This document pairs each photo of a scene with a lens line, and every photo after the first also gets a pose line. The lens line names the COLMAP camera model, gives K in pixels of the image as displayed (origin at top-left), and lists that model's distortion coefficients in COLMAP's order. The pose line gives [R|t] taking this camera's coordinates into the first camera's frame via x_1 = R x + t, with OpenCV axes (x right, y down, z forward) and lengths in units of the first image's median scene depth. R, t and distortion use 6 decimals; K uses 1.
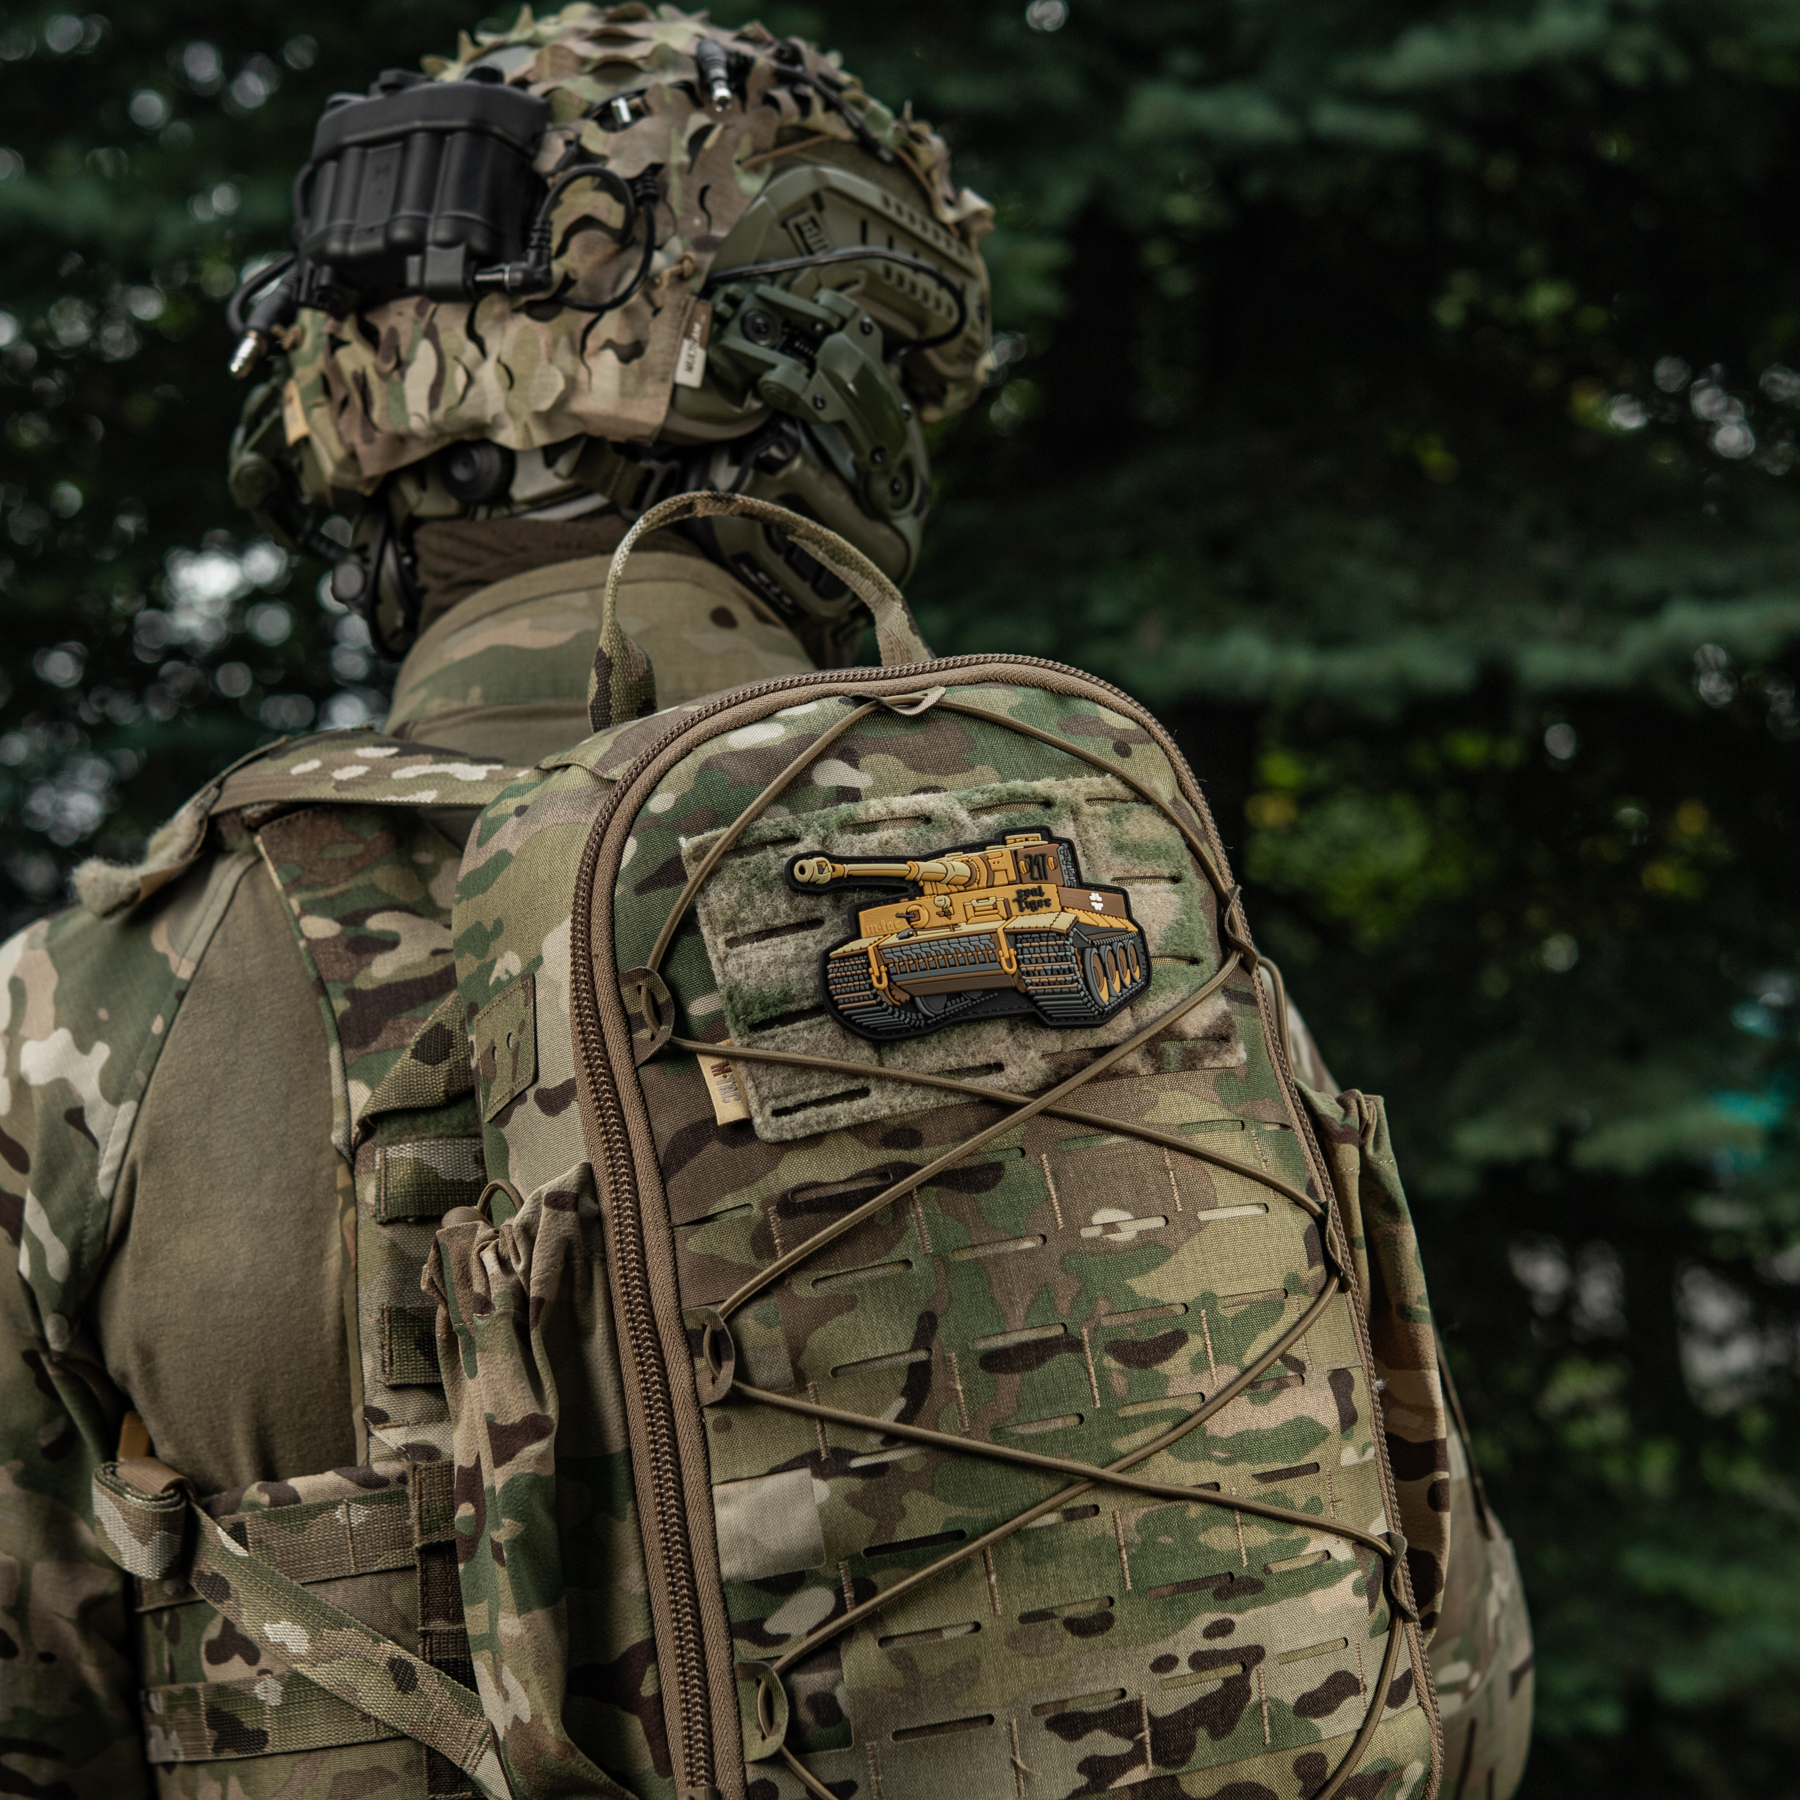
lens RADIAL K [[4778.6, 0, 861.4], [0, 4778.6, 897.7], [0, 0, 1]] dist [-0.038704, 0.503728]
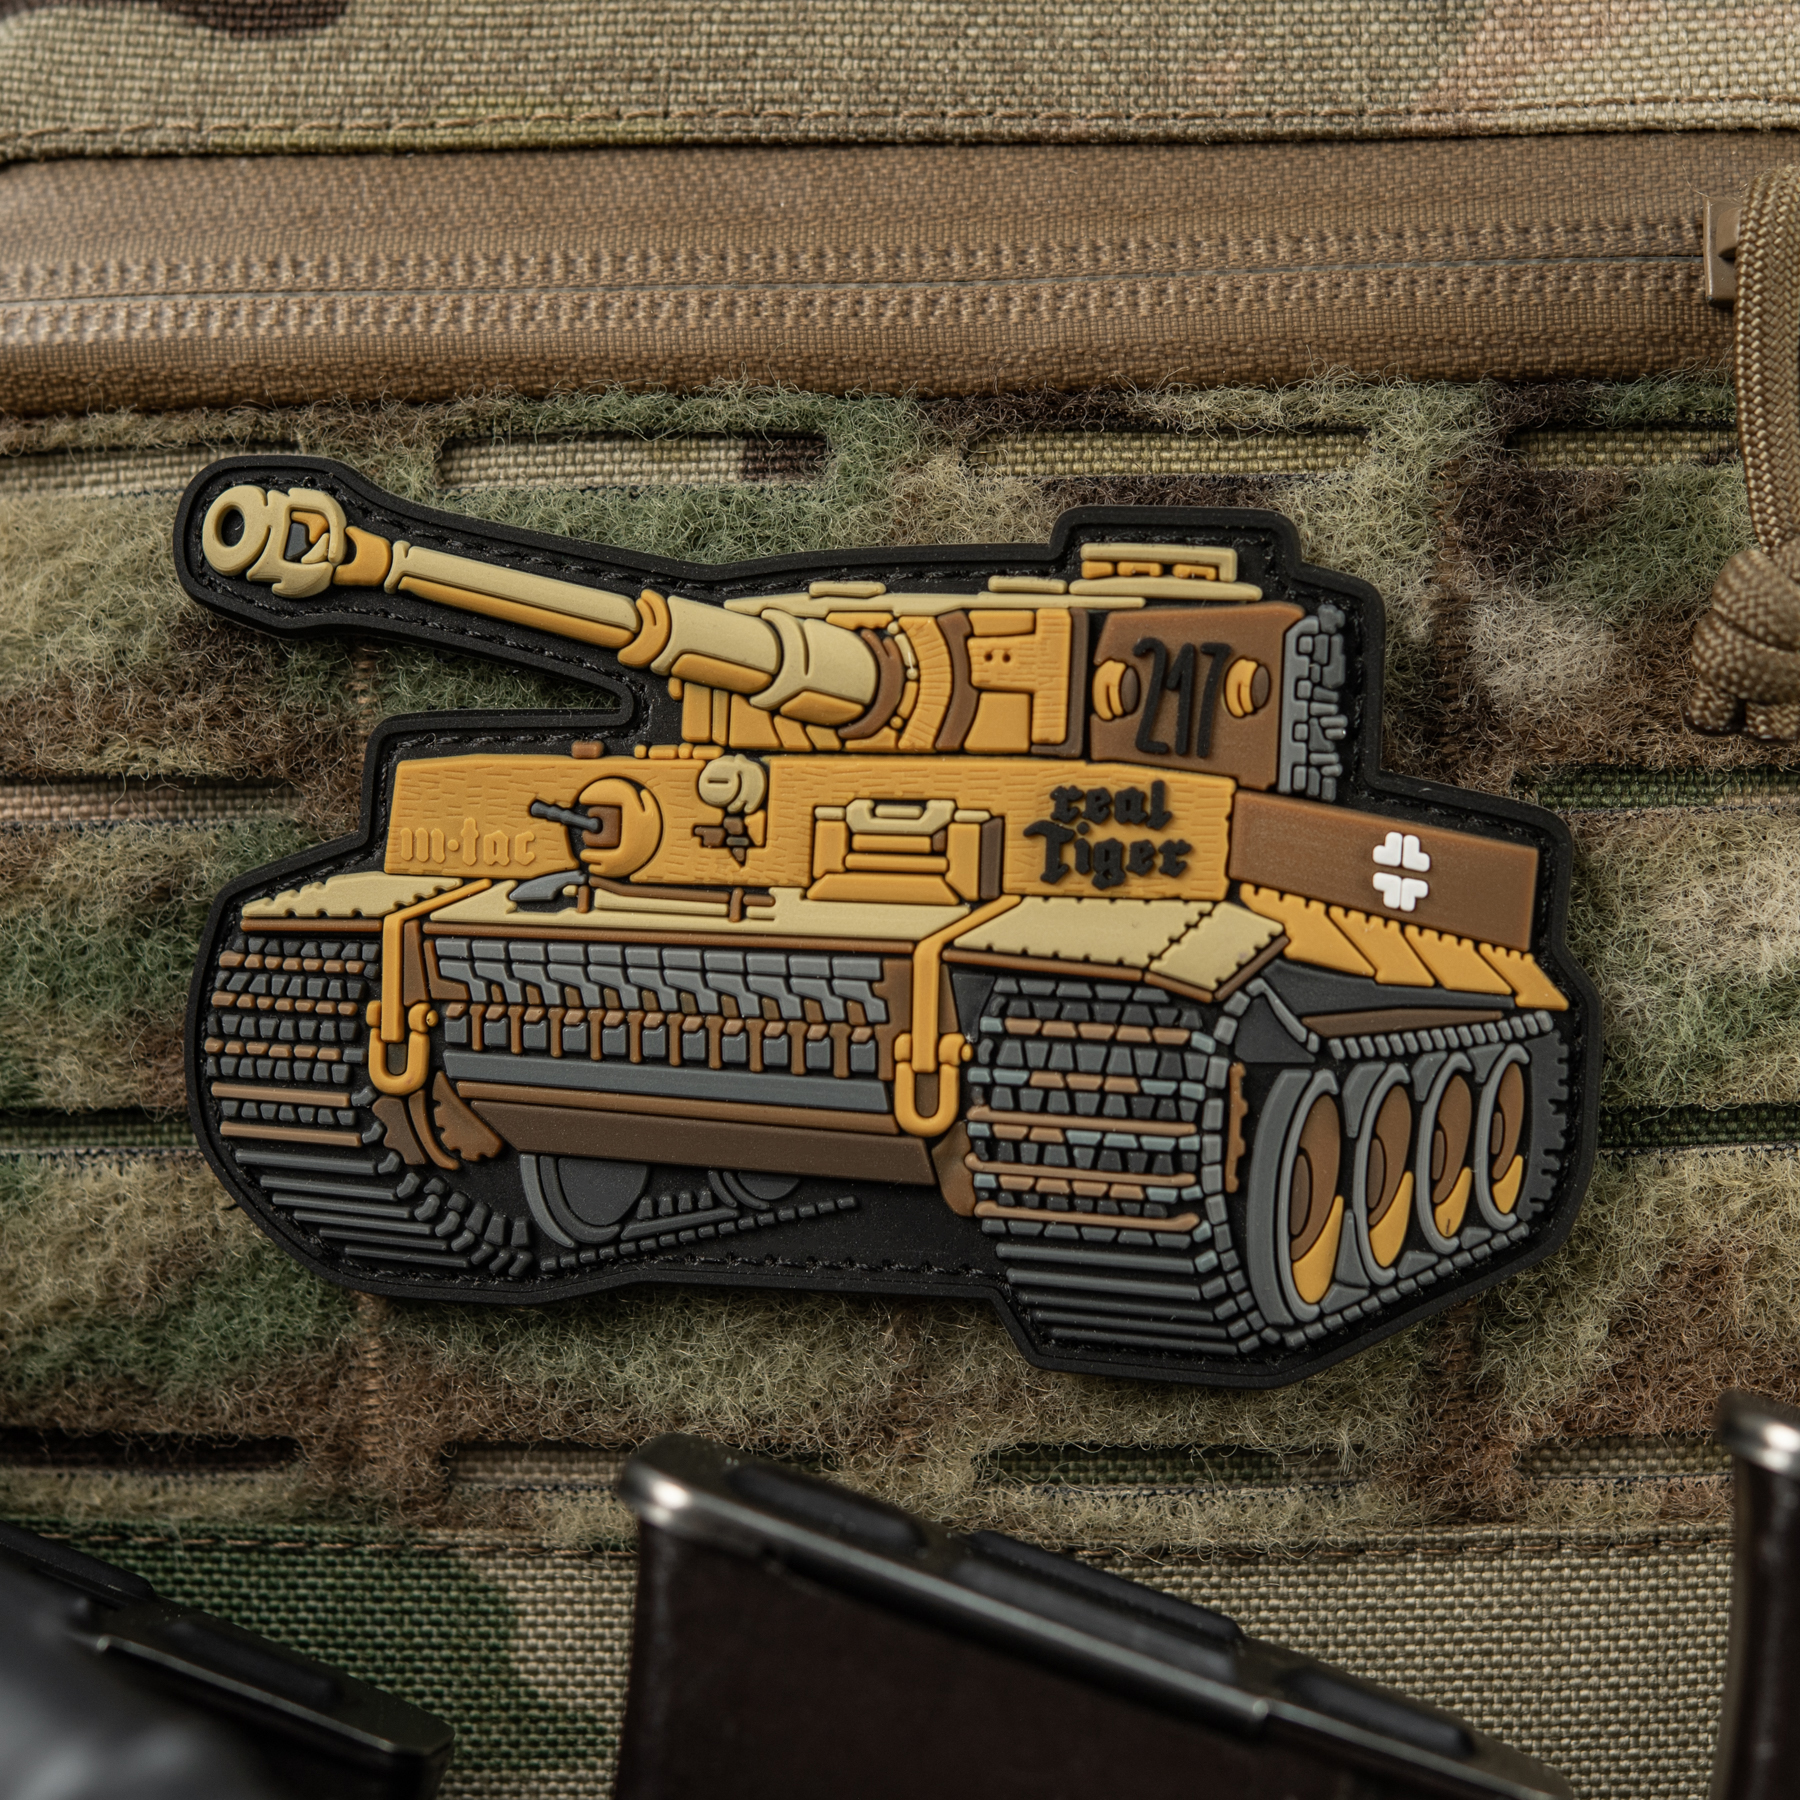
lens RADIAL K [[5153.0, 0, 973.3], [0, 5153.0, 895.3], [0, 0, 1]] dist [-0.052942, 0.625786]
pose [[0.909072, 0.269295, -0.317911, 0.115641], [-0.122135, 0.901764, 0.414615, -0.107088], [0.398335, -0.338086, 0.852659, 0.773448]]
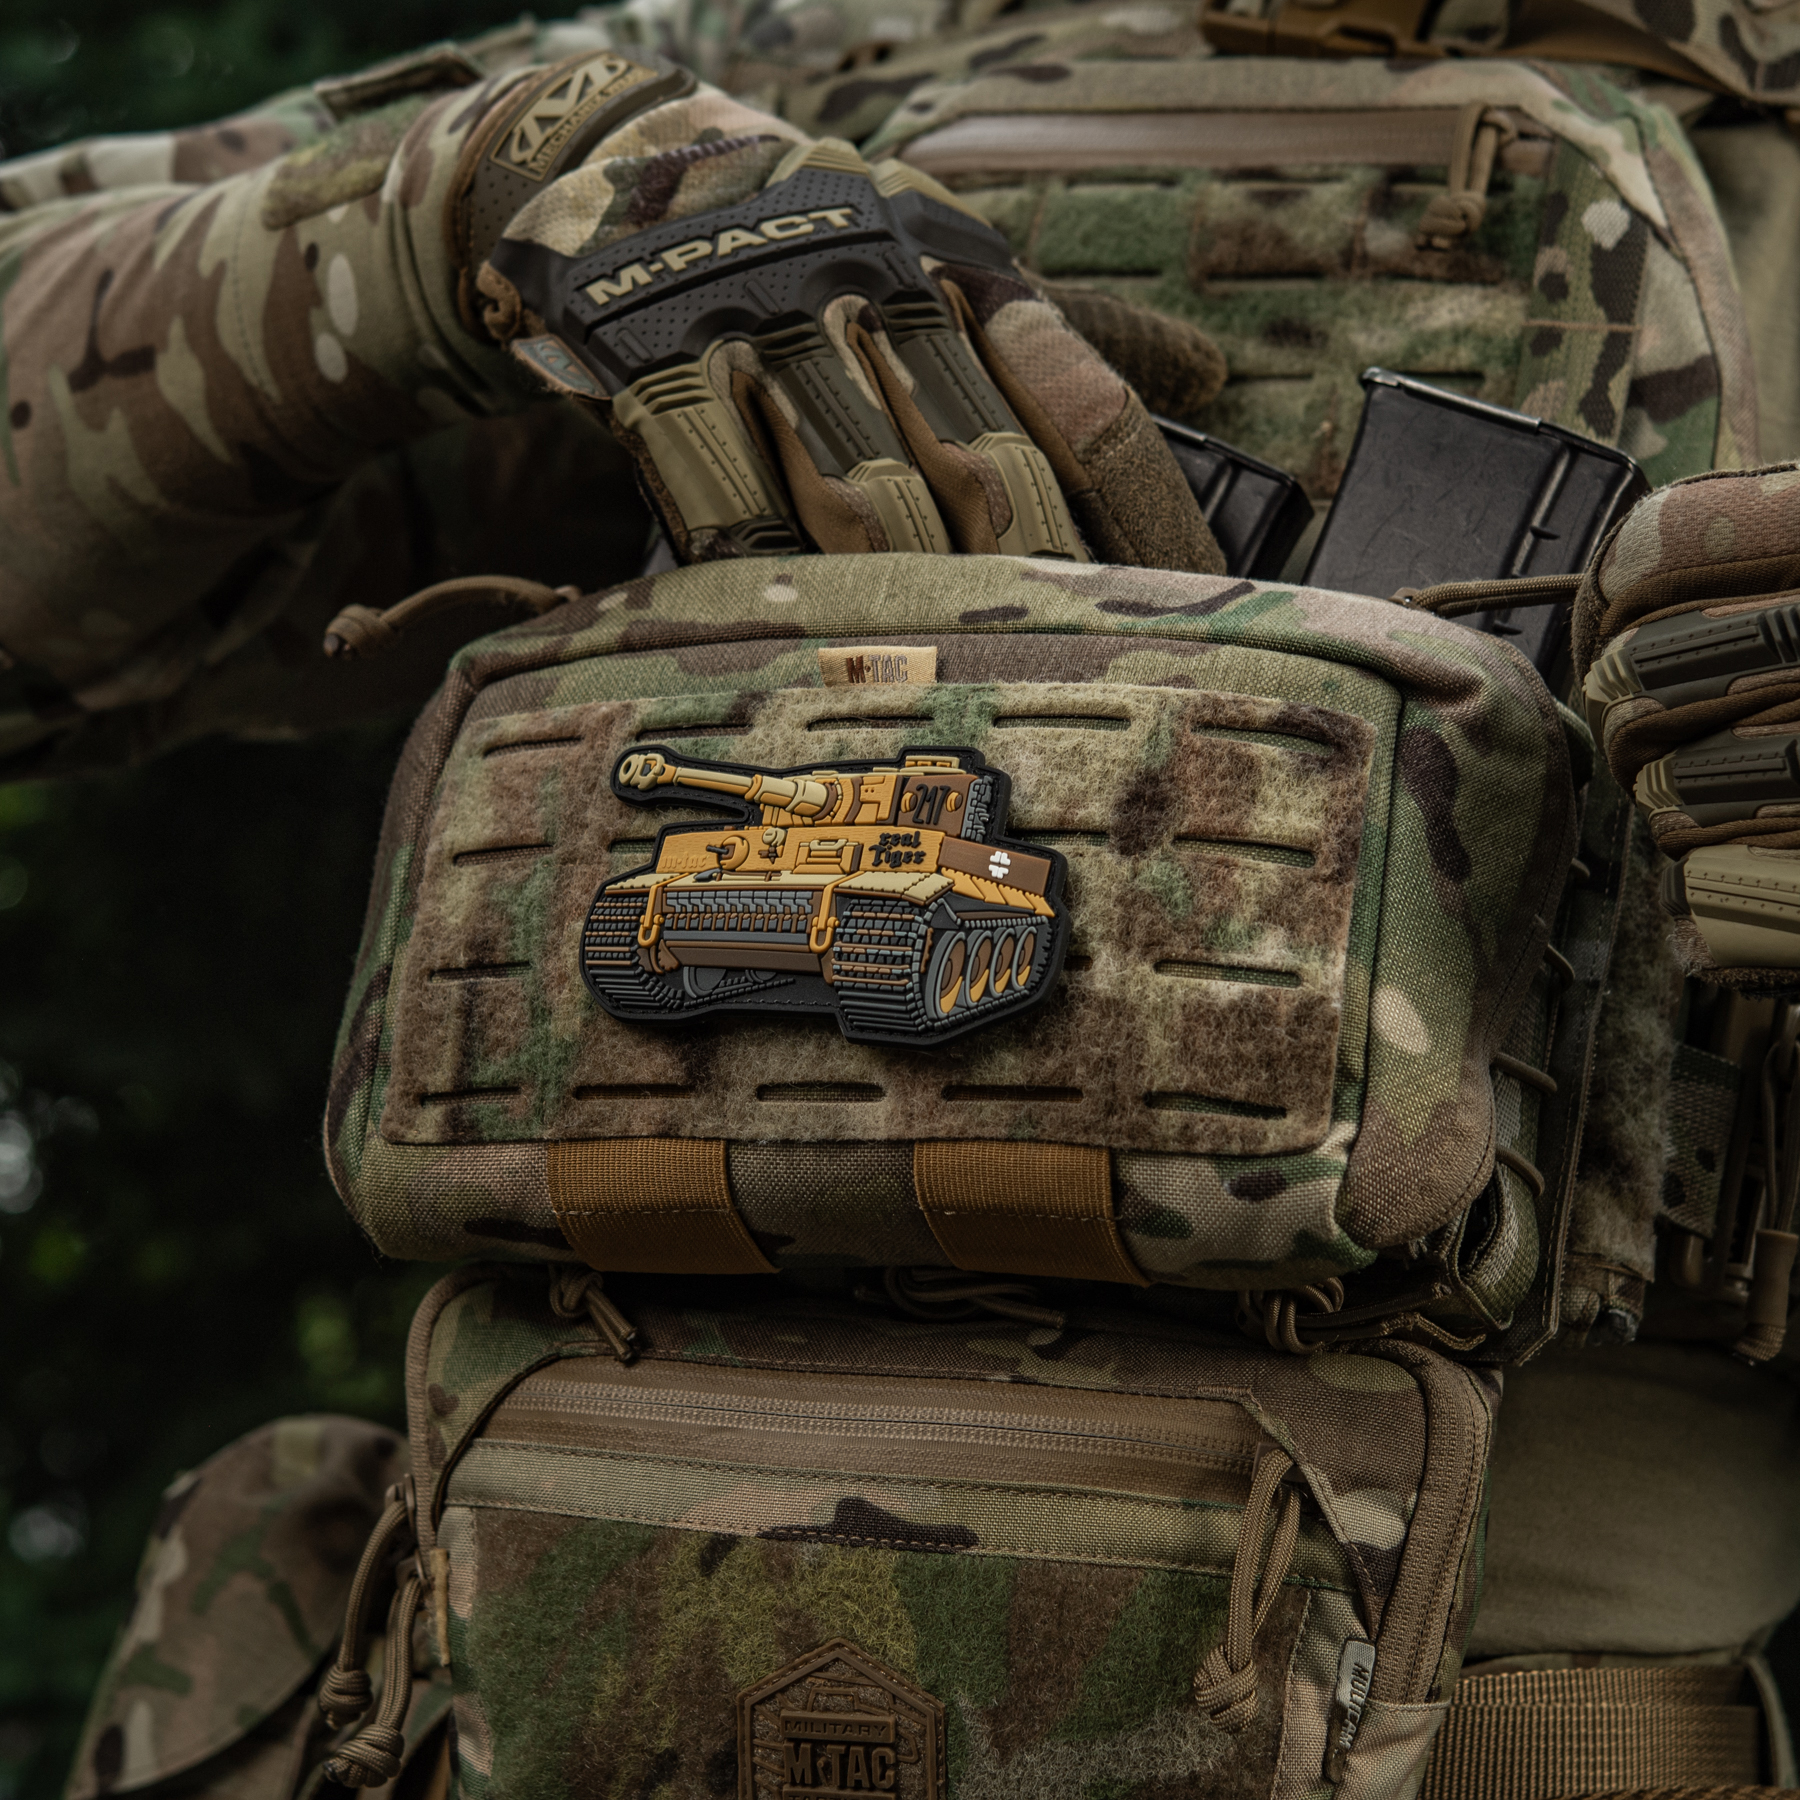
lens RADIAL K [[5290.0, 0, 760.4], [0, 5290.0, 896.8], [0, 0, 1]] dist [0.038066, -1.067075]
pose [[0.700976, 0.116180, -0.703658, 0.548434], [-0.127488, 0.991163, 0.036648, -0.018067], [0.701698, 0.064019, 0.709593, 0.462809]]
